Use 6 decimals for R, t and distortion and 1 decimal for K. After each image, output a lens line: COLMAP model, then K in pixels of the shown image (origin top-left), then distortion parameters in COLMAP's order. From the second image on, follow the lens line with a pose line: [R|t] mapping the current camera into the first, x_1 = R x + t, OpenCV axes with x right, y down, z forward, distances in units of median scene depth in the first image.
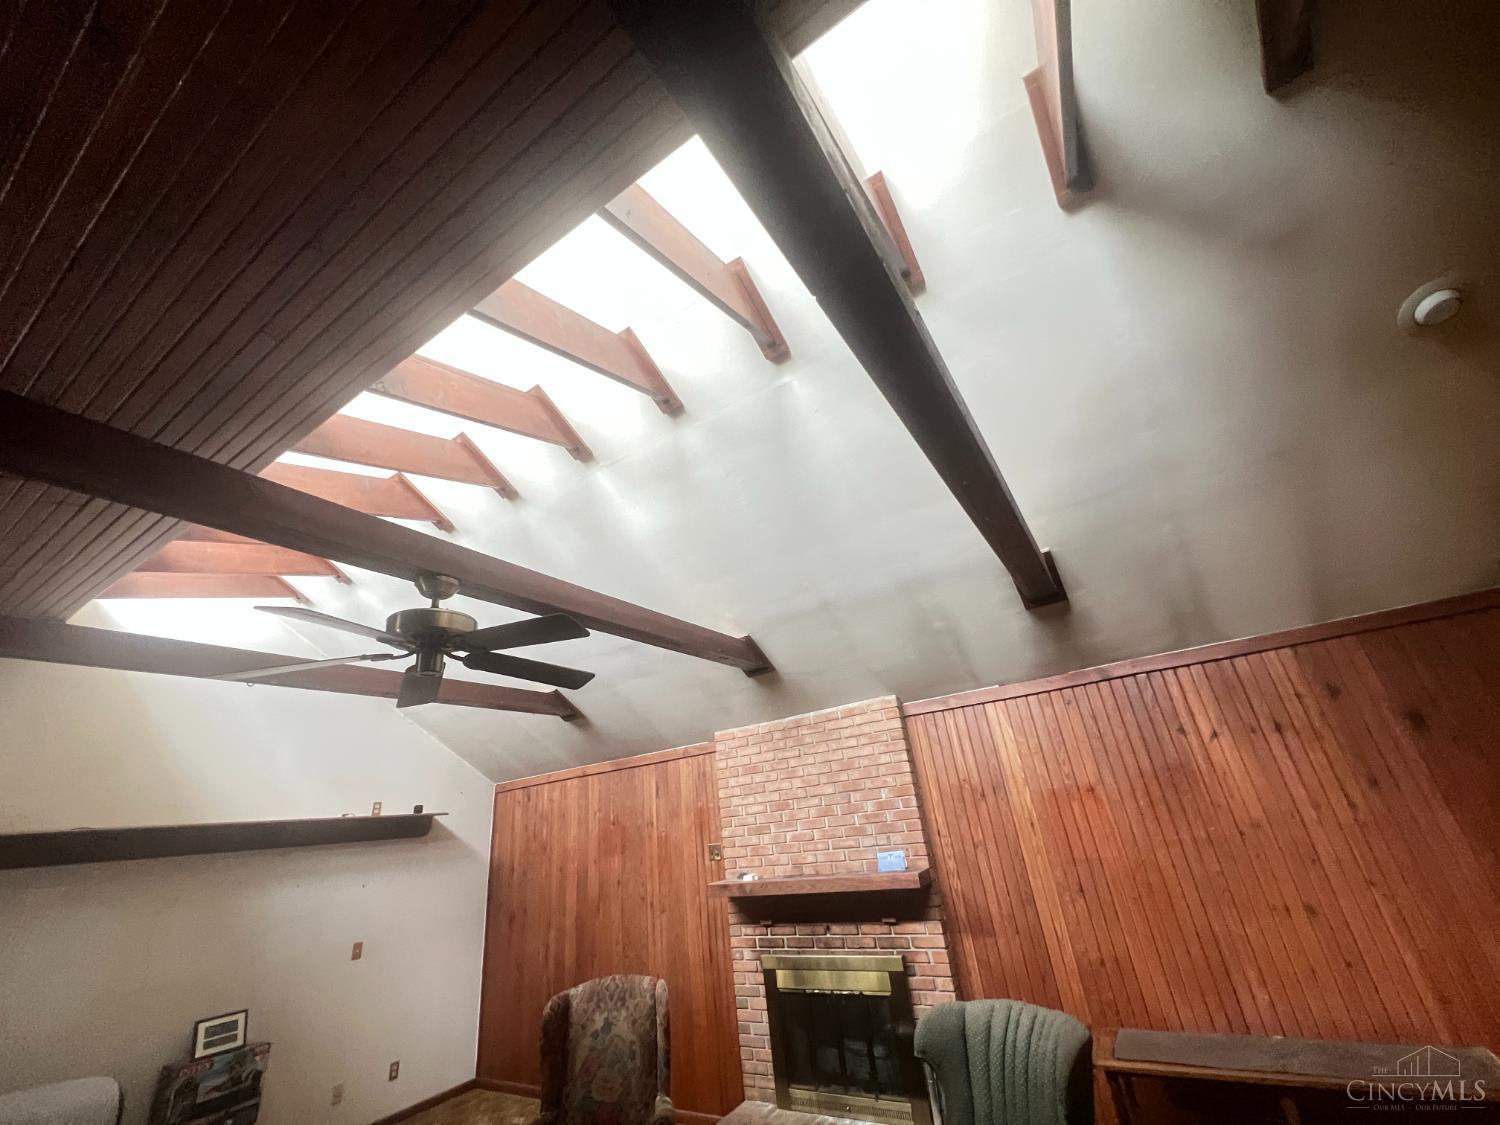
lens RADIAL K [[597.7, 0, 747.5], [0, 597.7, 560.9], [0, 0, 1]] dist [0.000330, -0.000028]
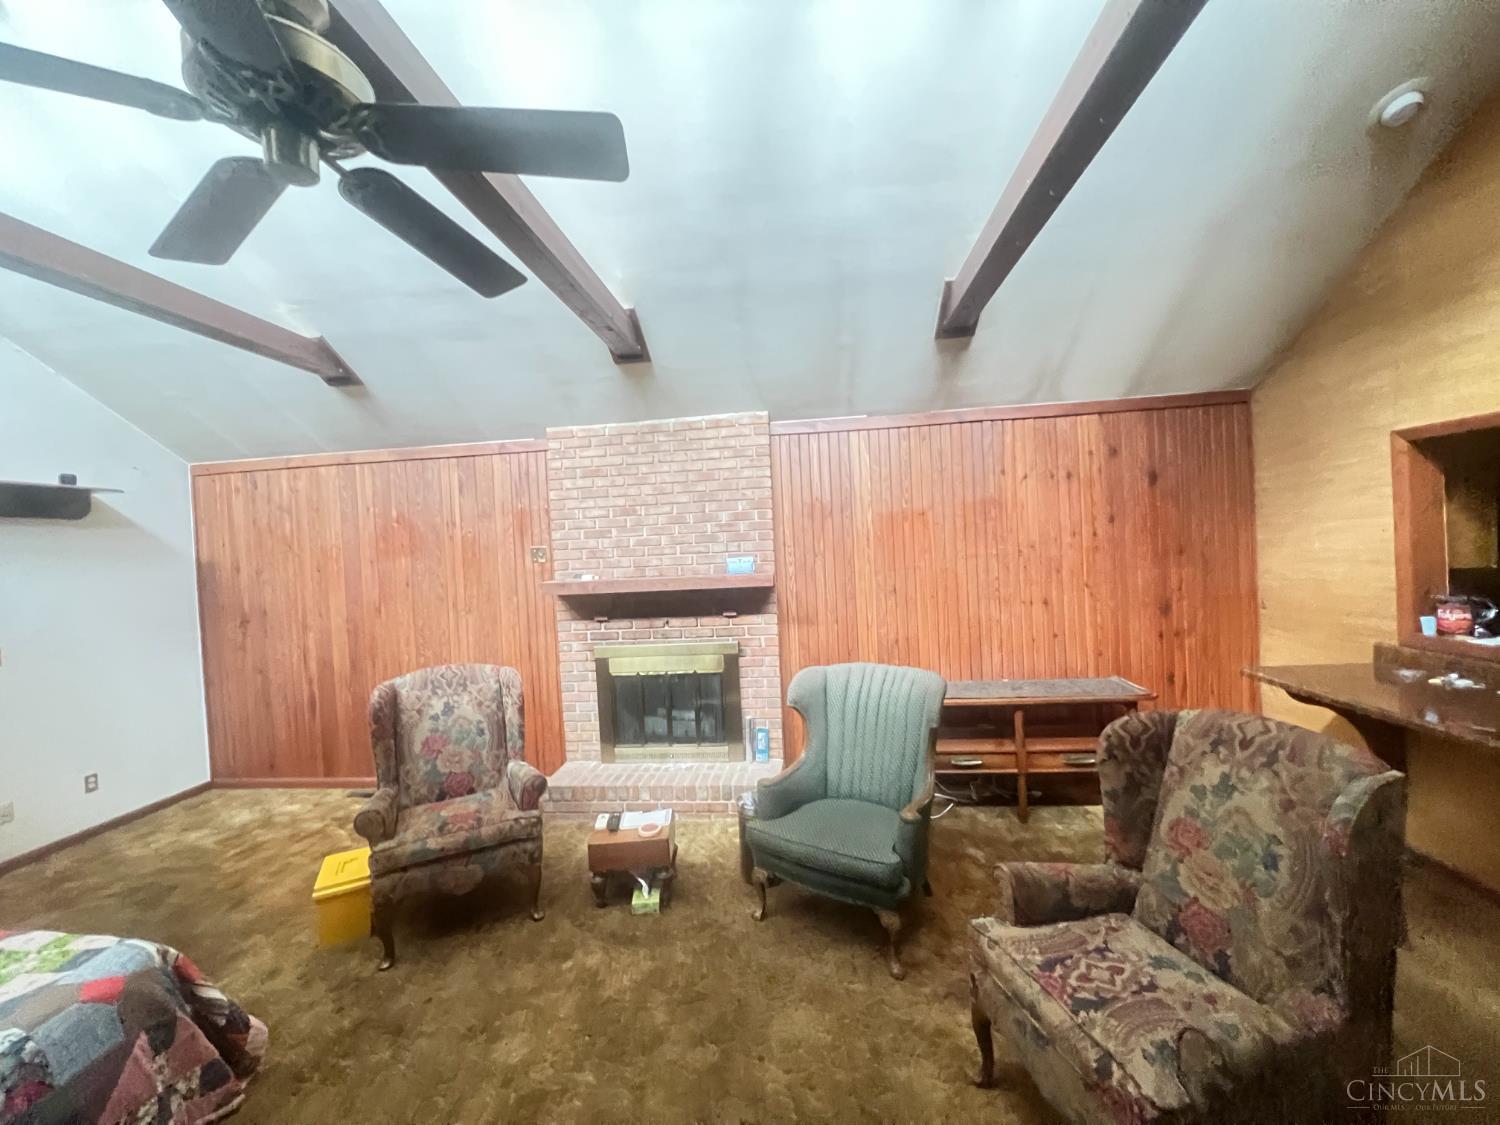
lens RADIAL K [[597.7, 0, 750.2], [0, 597.7, 556.4], [0, 0, 1]] dist [0.000330, -0.000028]
pose [[0.892607, 0.049836, 0.448072, -0.204973], [-0.220229, 0.915420, 0.336904, 0.123571], [-0.393384, -0.399402, 0.828086, 0.122237]]
